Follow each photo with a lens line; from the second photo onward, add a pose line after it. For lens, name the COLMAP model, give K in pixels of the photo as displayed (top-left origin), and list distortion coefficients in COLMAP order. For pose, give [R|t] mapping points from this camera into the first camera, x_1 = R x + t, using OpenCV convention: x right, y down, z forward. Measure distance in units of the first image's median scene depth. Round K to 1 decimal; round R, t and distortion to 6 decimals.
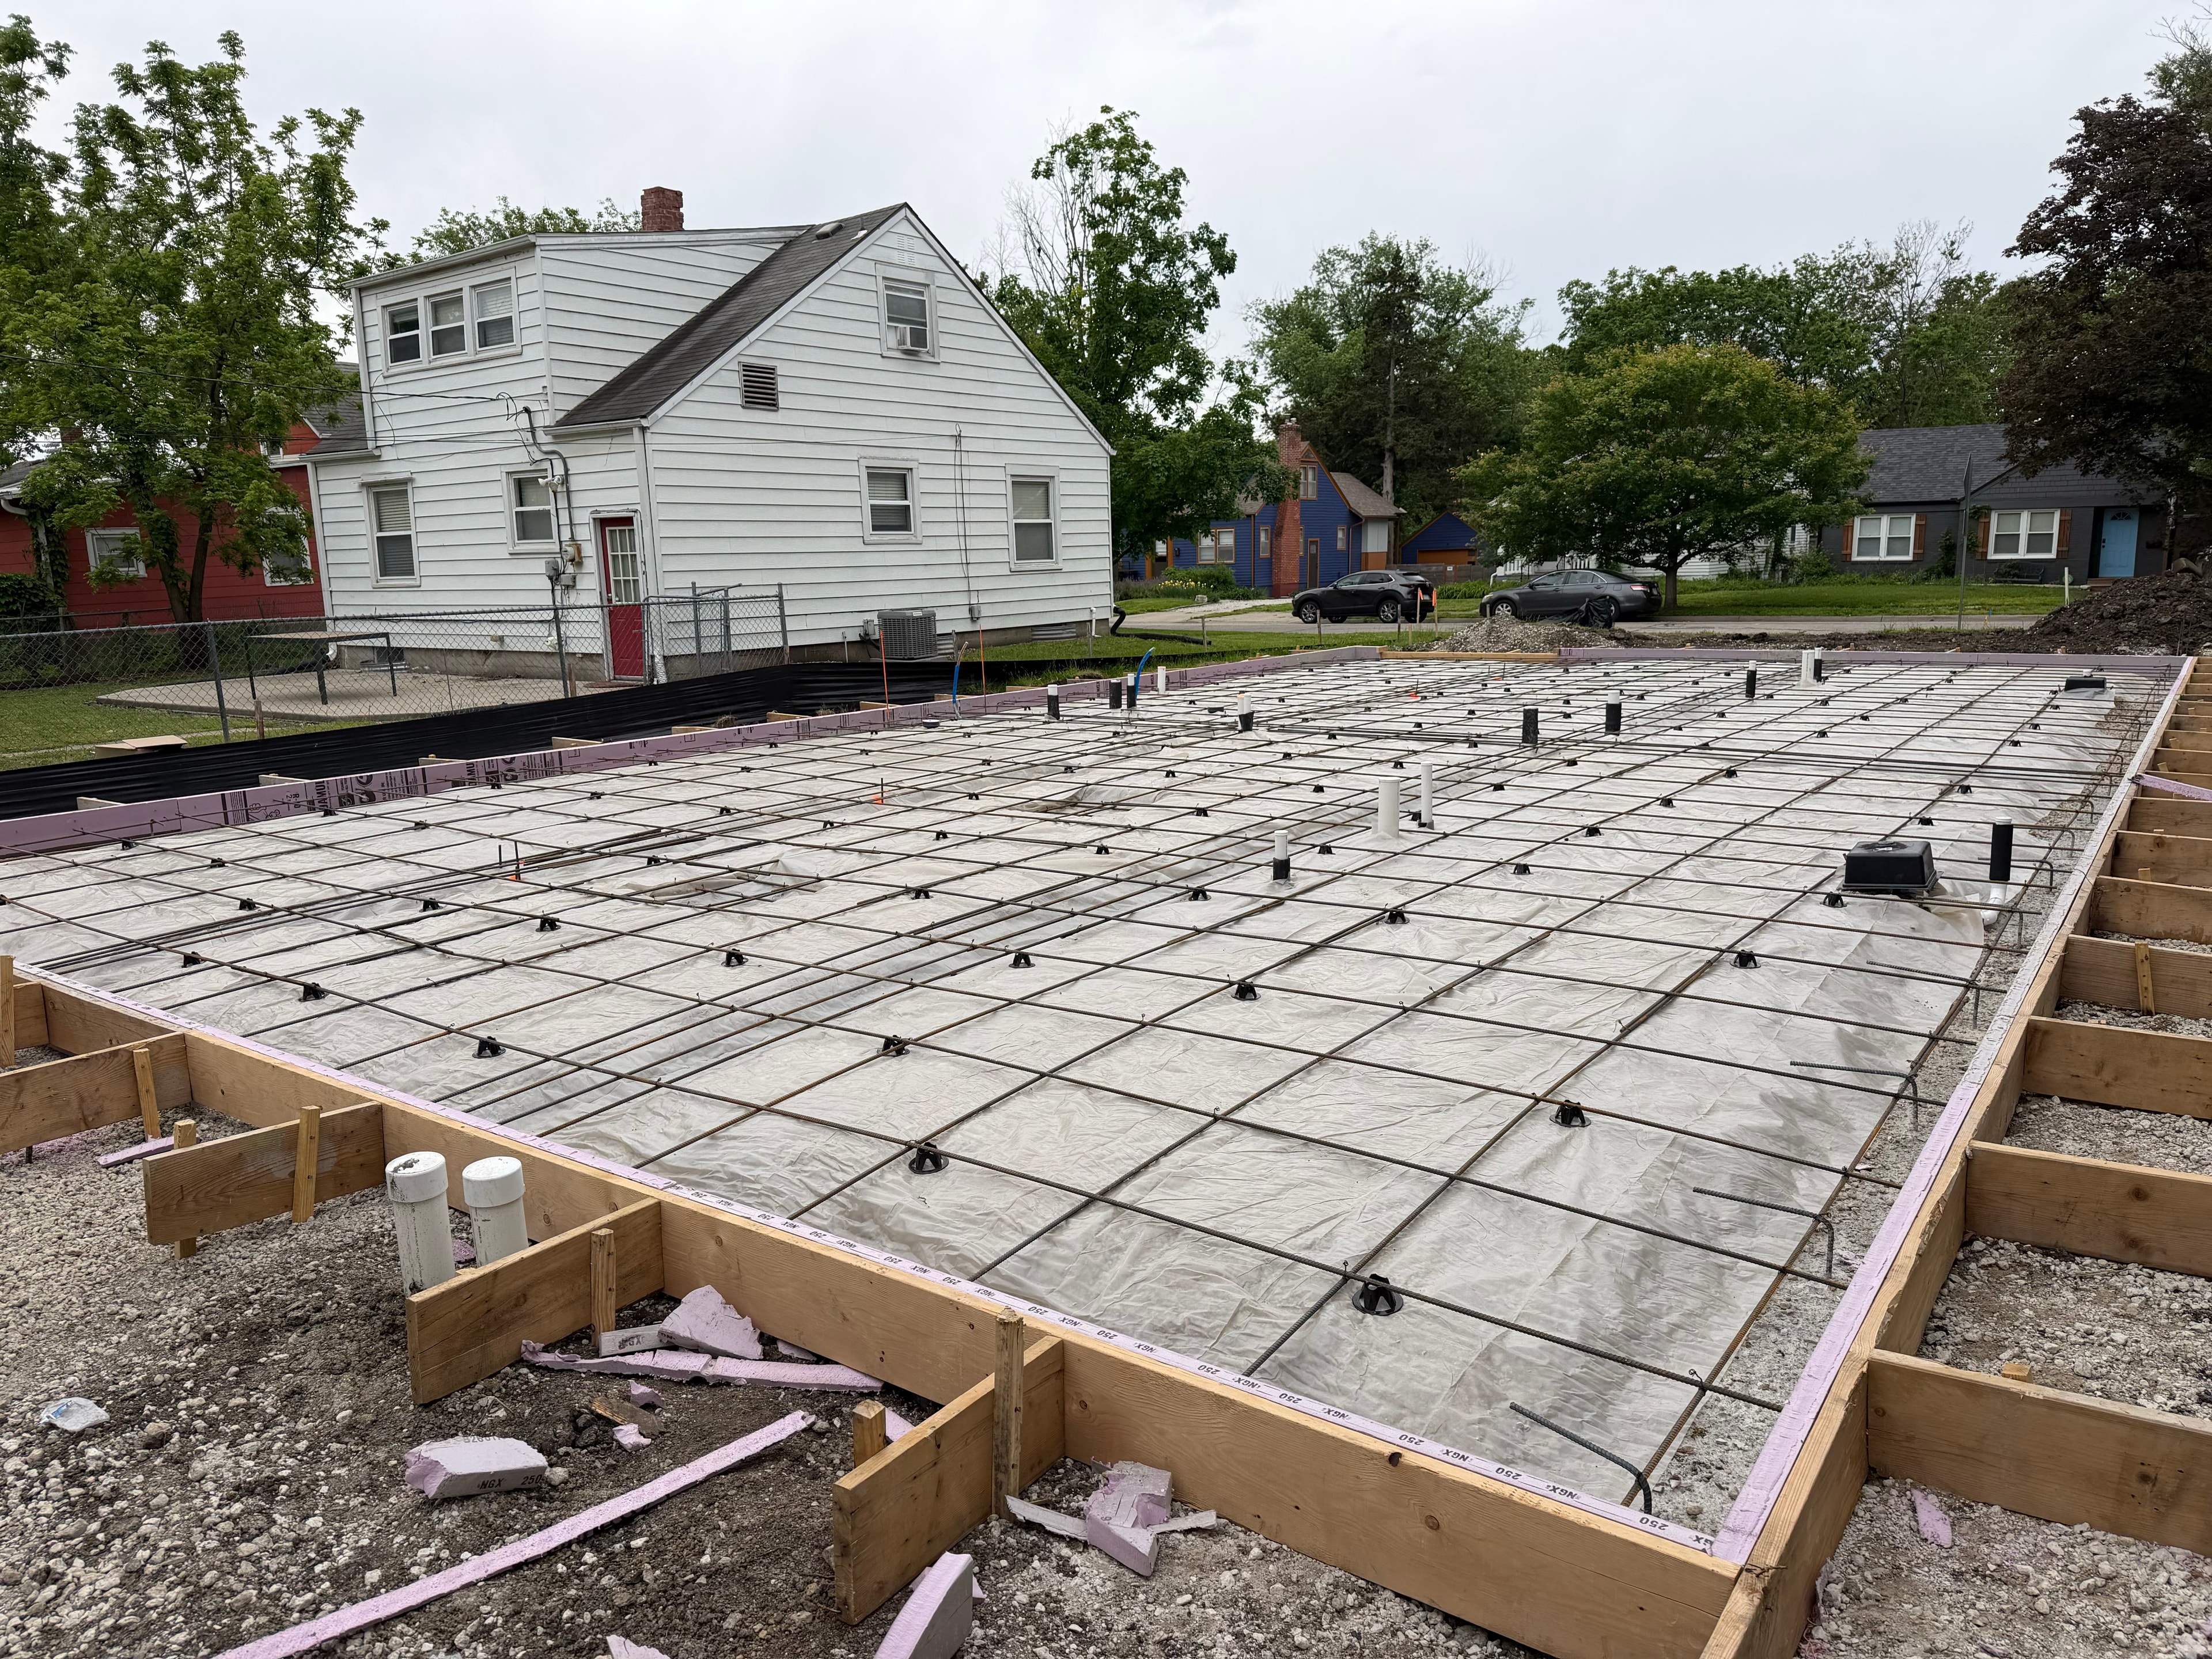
lens RADIAL K [[1541.1, 0, 1106.0], [0, 1541.1, 829.5], [0, 0, 1]] dist [0.000606, -0.001035]
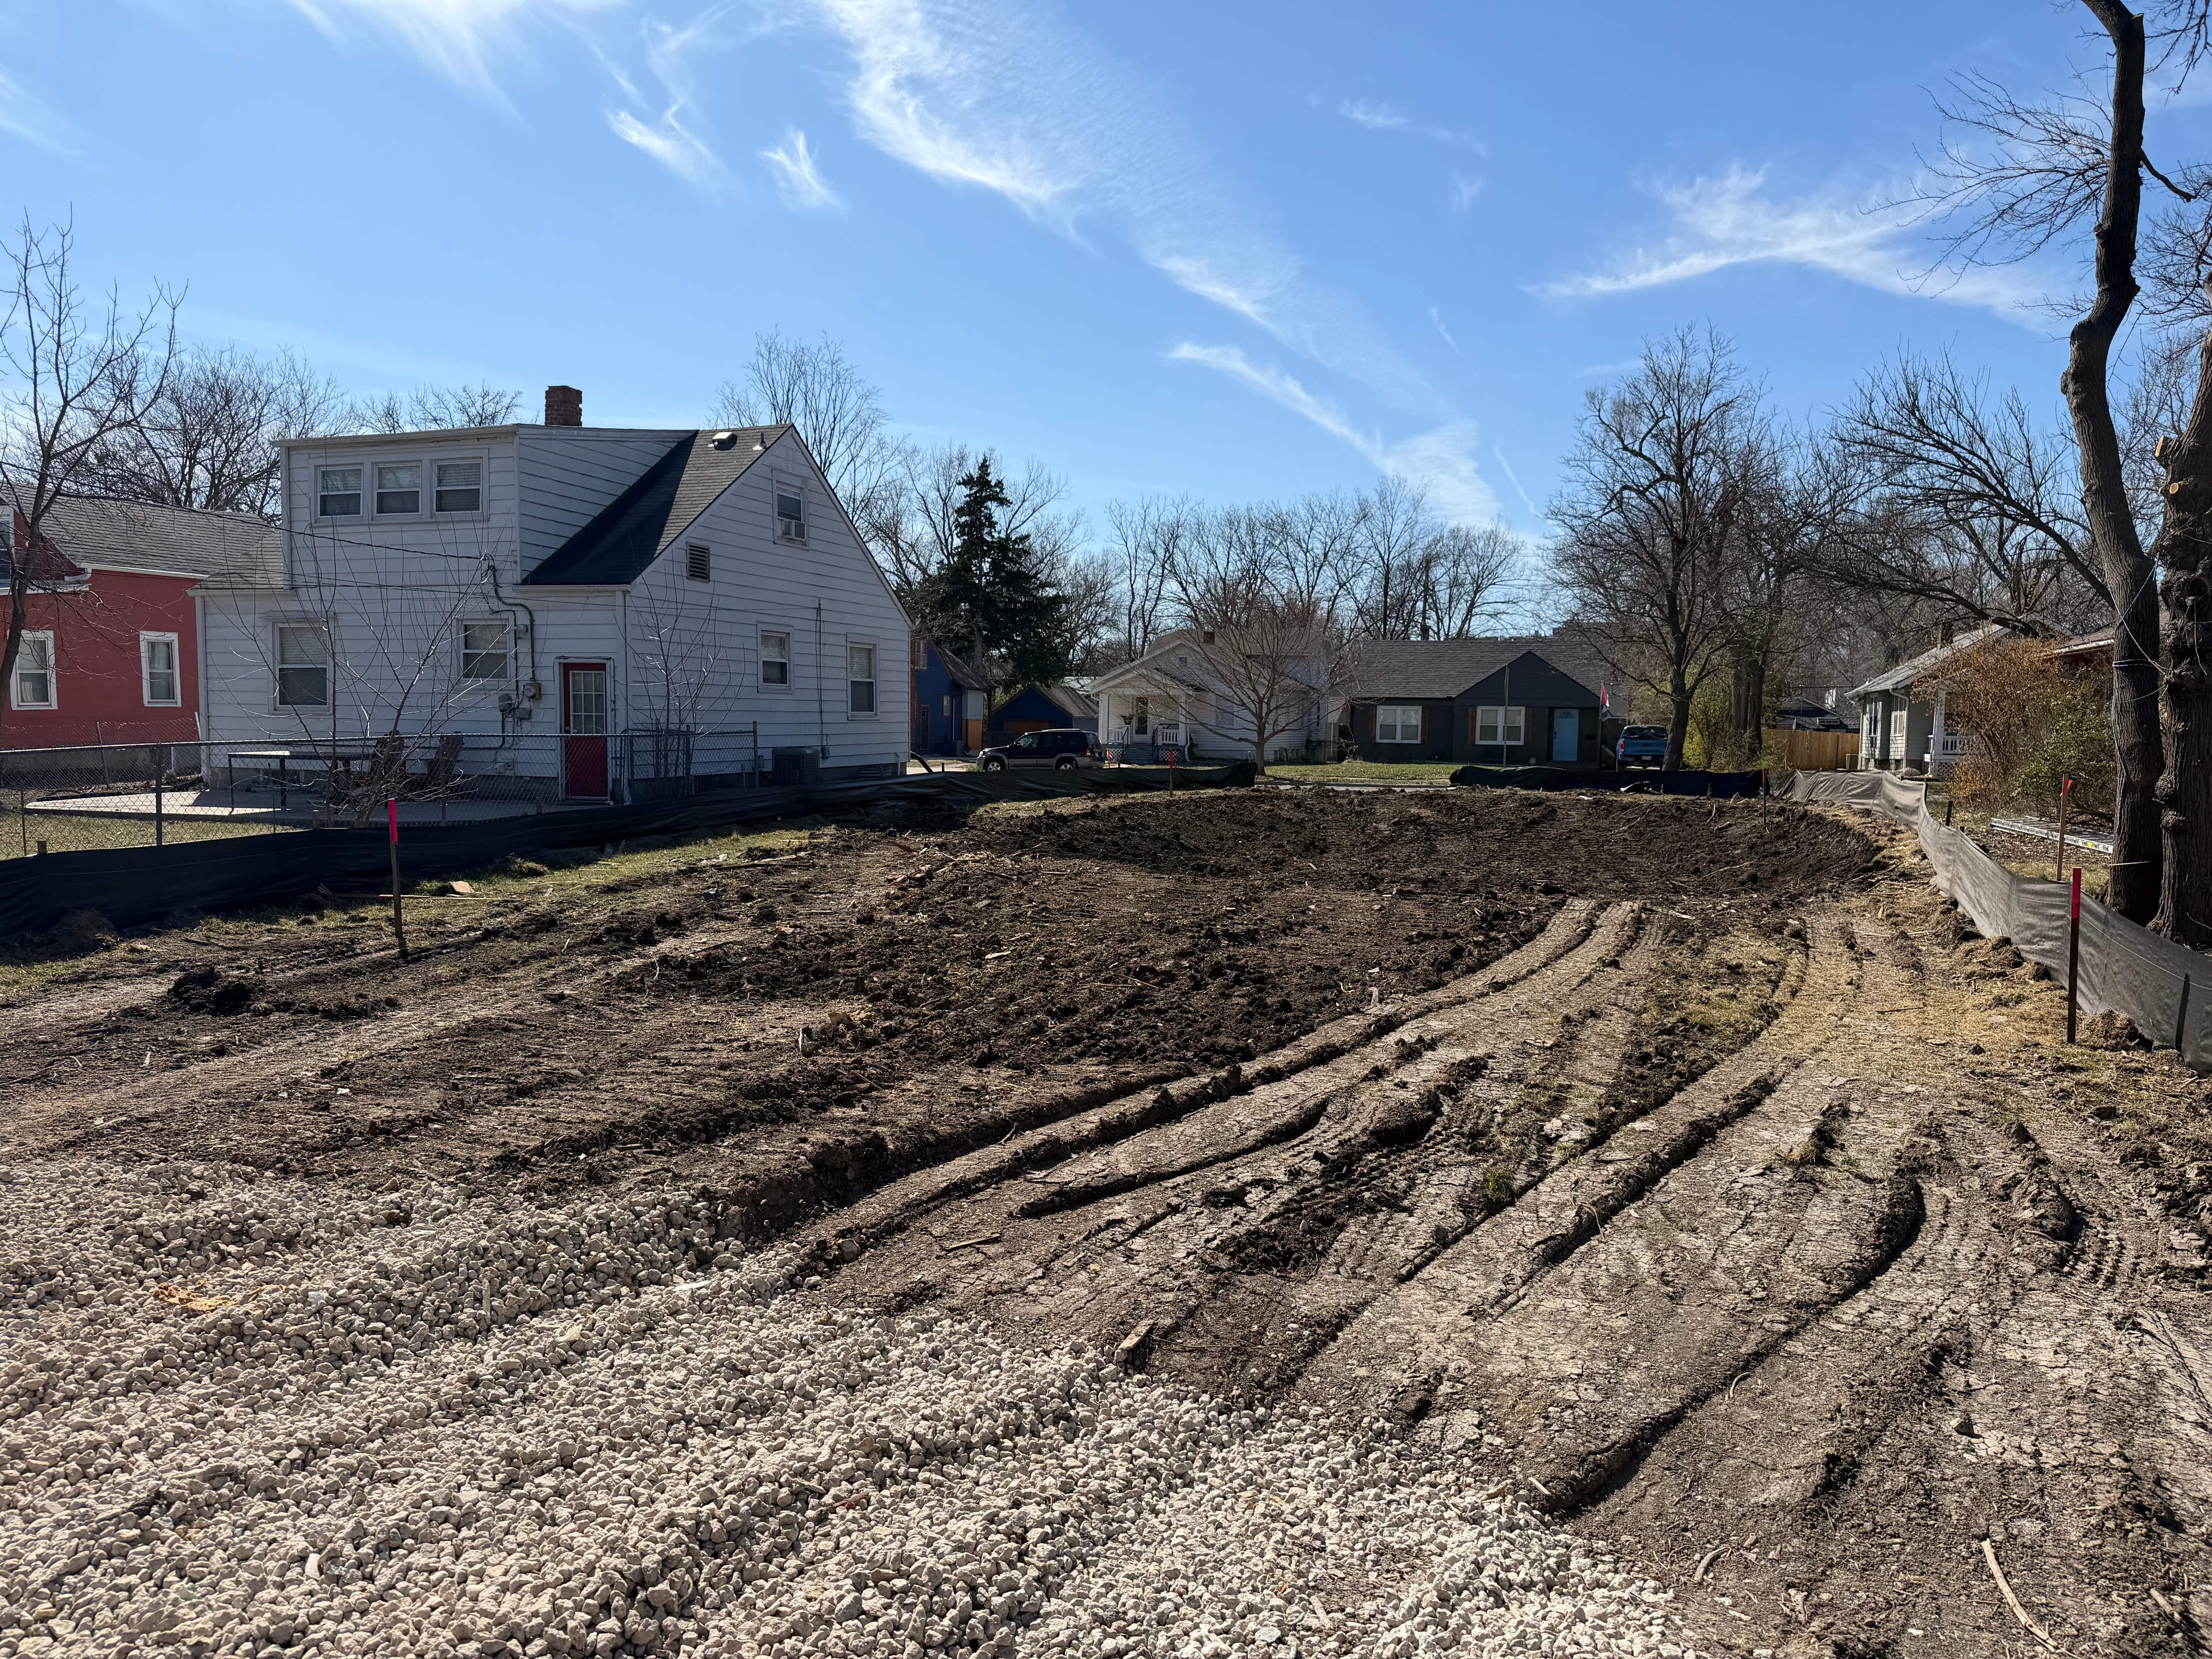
lens RADIAL K [[1550.3, 0, 1101.7], [0, 1550.3, 813.7], [0, 0, 1]] dist [-0.000593, -0.003667]
pose [[0.948221, 0.017420, 0.317134, -0.218485], [0.021220, 0.992789, -0.117980, 0.043217], [-0.316902, 0.118601, 0.941014, -0.163263]]
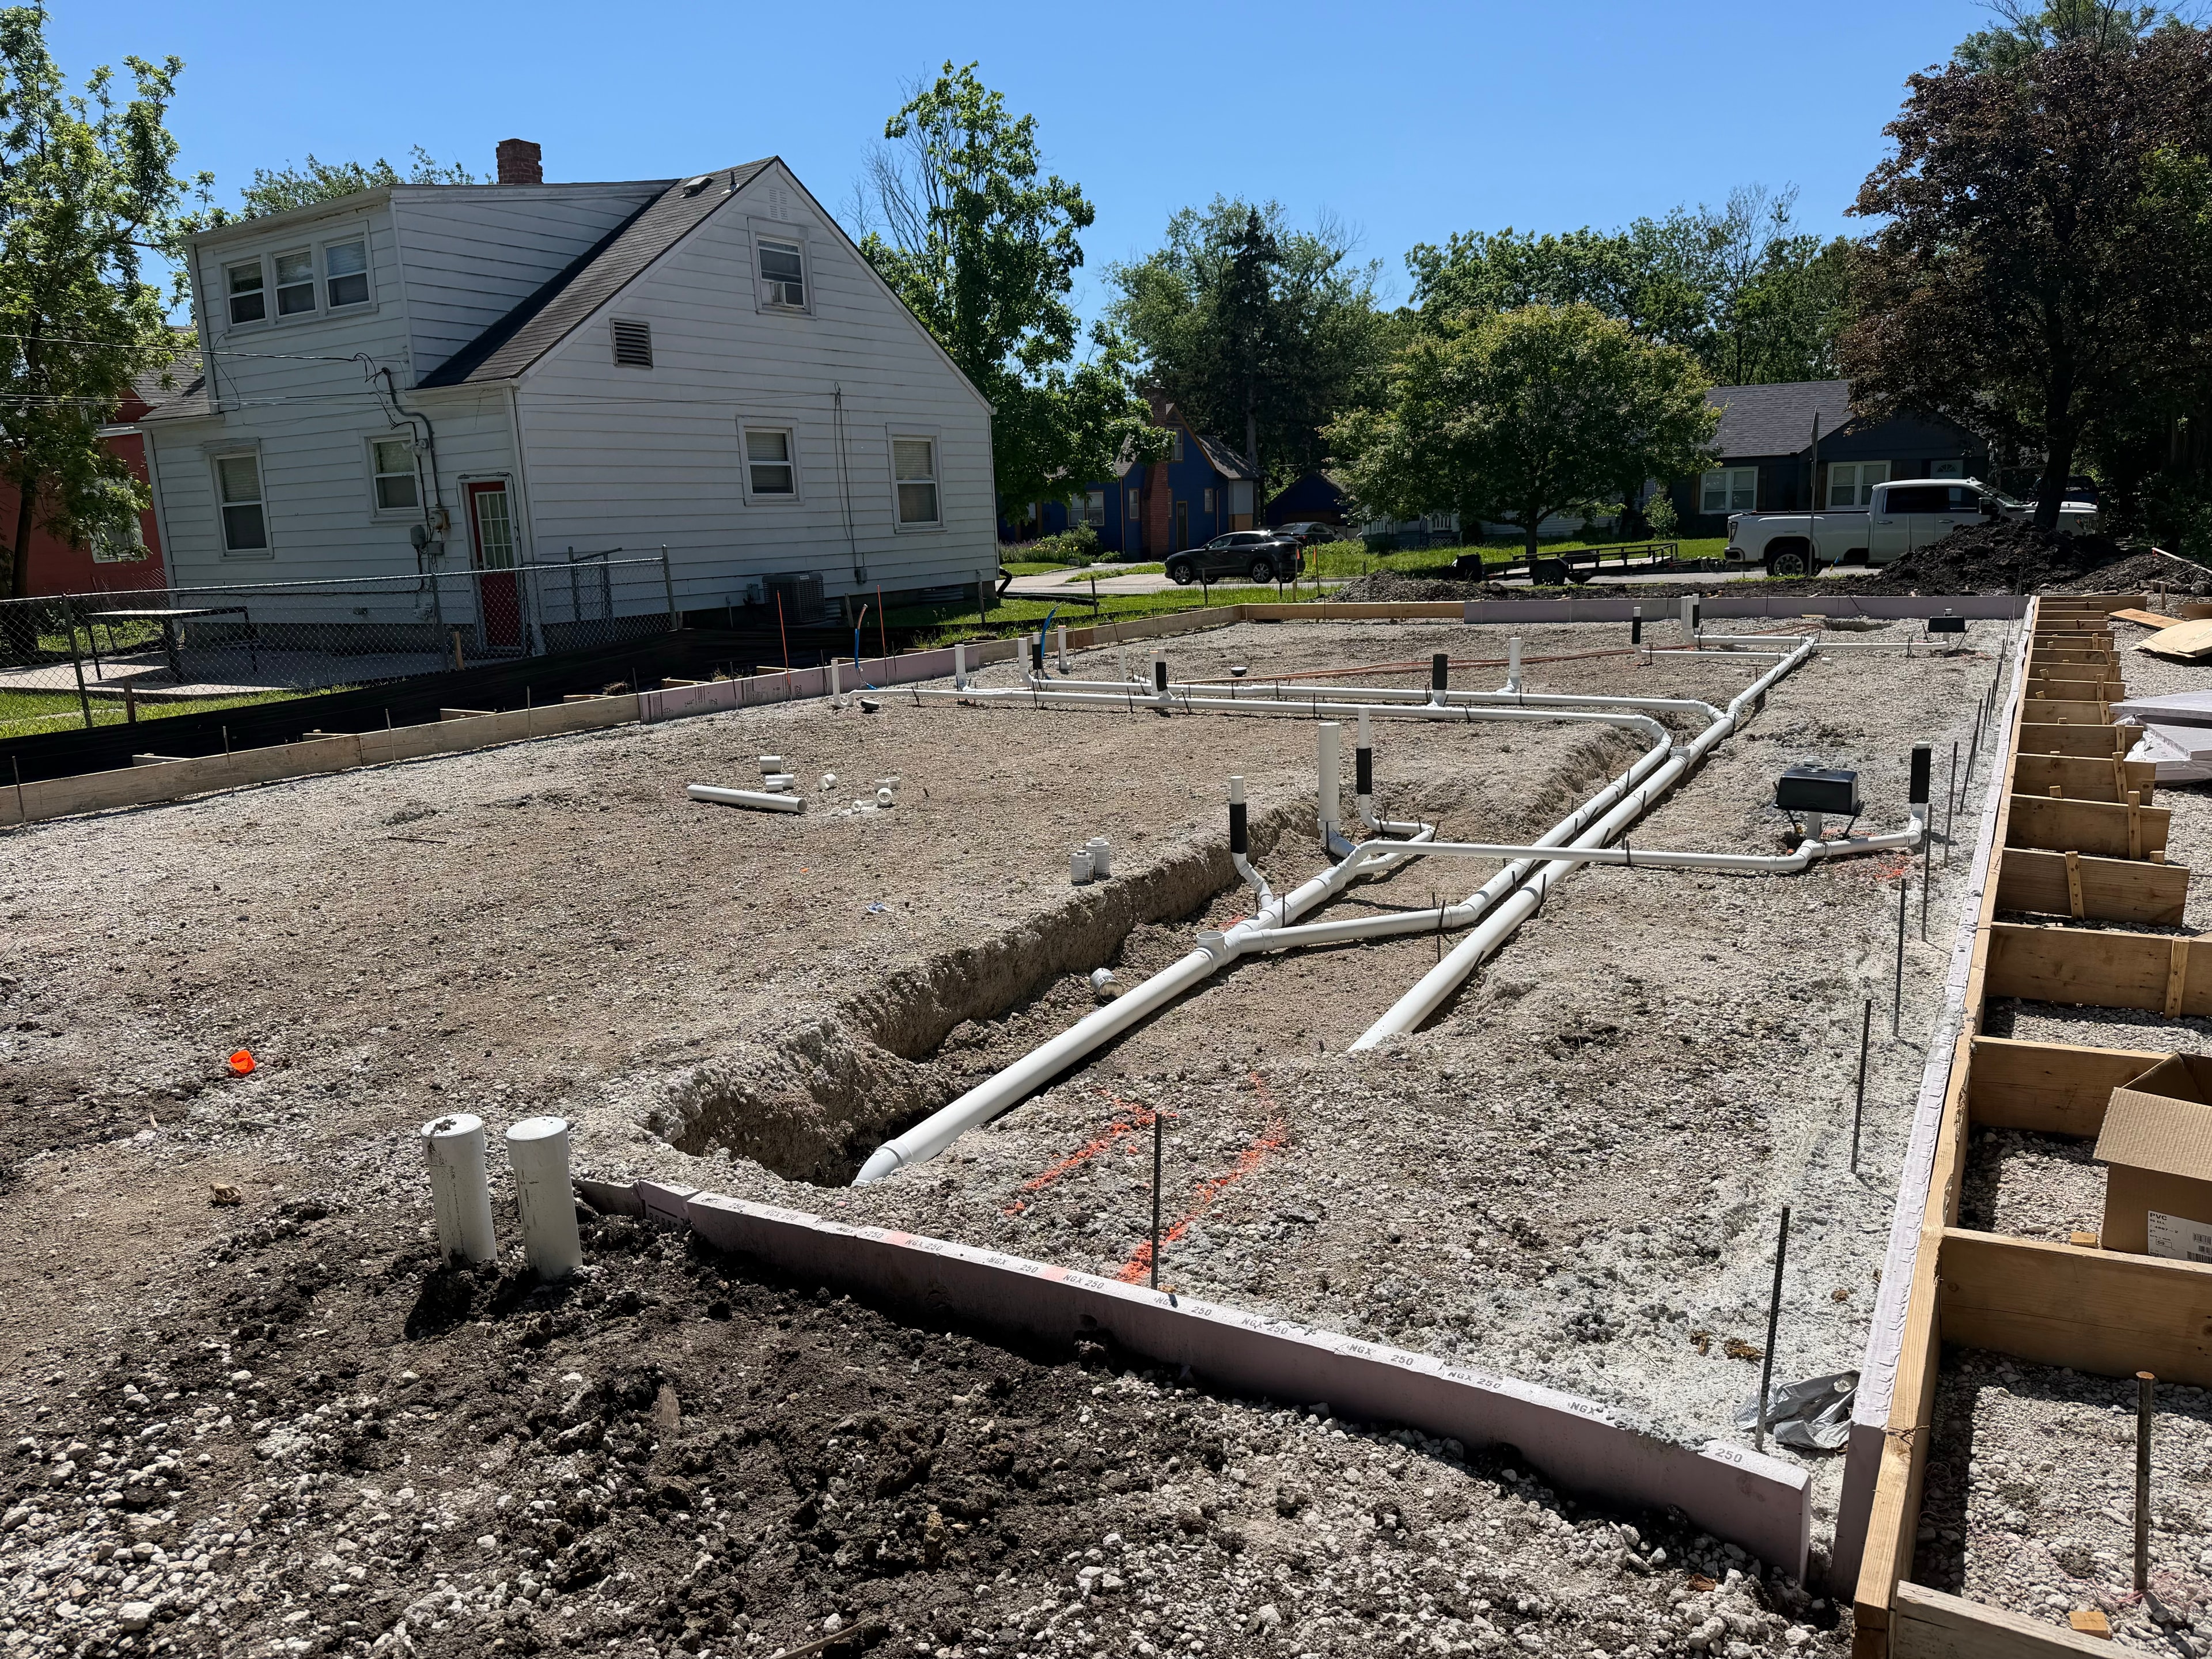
lens RADIAL K [[1550.3, 0, 1101.7], [0, 1550.3, 813.7], [0, 0, 1]] dist [-0.000593, -0.003667]
pose [[0.995860, -0.030995, 0.085454, -0.017211], [0.030174, 0.999485, 0.010886, 0.003691], [-0.085747, -0.008262, 0.996283, 0.001660]]
